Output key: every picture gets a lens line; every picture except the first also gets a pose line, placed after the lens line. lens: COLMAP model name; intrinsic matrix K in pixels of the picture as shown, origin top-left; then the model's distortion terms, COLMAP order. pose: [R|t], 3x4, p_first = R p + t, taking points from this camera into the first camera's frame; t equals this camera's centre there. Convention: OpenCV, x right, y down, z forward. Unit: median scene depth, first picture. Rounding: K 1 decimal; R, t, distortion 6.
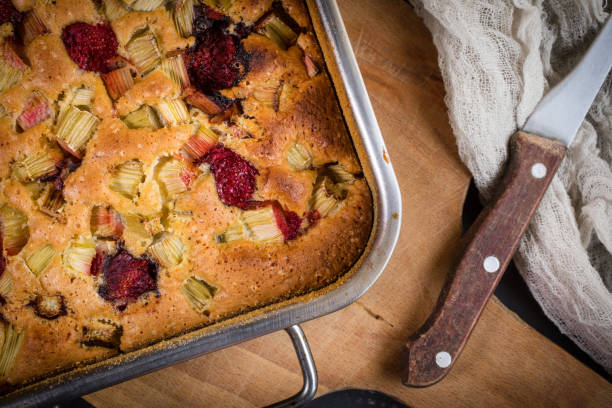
lens RADIAL K [[934.3, 0, 306.0], [0, 934.3, 204.0], [0, 0, 1]] dist [-0.017735, 0.254400]
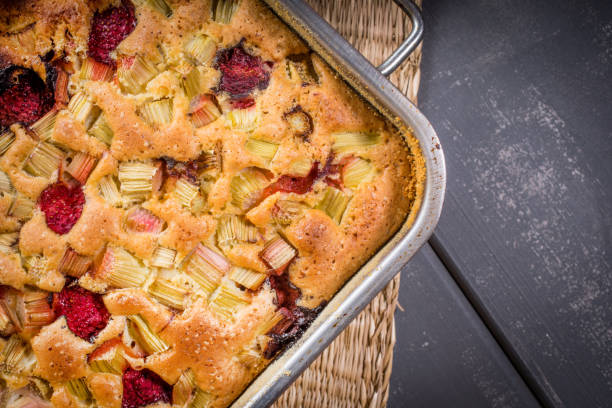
lens RADIAL K [[934.3, 0, 306.0], [0, 934.3, 204.0], [0, 0, 1]] dist [-0.017735, 0.254400]
pose [[-0.472701, -0.880984, -0.020514, -0.336348], [0.879890, -0.473138, 0.043978, 0.025668], [-0.048450, 0.002739, 0.998822, -0.059296]]
